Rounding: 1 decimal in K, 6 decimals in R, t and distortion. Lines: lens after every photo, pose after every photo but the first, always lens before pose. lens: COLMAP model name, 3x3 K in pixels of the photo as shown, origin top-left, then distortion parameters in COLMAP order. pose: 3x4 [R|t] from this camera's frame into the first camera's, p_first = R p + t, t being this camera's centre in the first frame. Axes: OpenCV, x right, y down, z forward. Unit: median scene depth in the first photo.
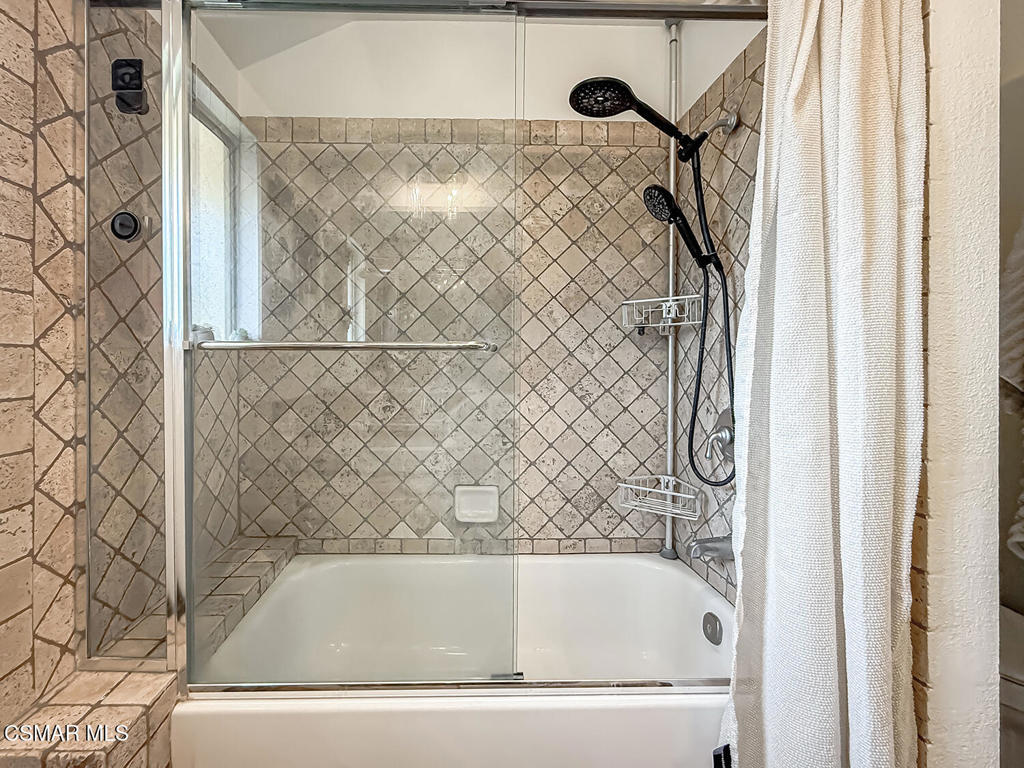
lens RADIAL K [[419.5, 0, 512.6], [0, 419.5, 362.8], [0, 0, 1]] dist [-0.010546, 0.000854]
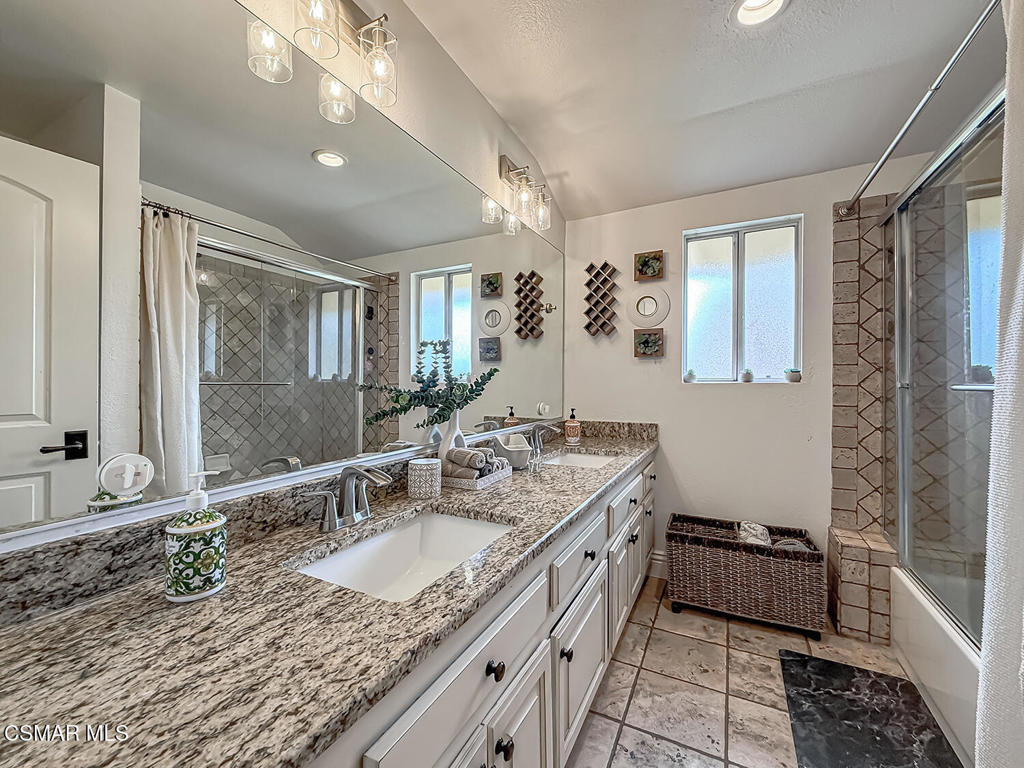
lens RADIAL K [[419.5, 0, 512.4], [0, 419.5, 383.9], [0, 0, 1]] dist [-0.010546, 0.000854]
pose [[-0.479390, -0.000196, -0.877602, 1.996588], [-0.010227, 0.999933, 0.005364, -0.042320], [0.877543, 0.011547, -0.479360, 0.376342]]
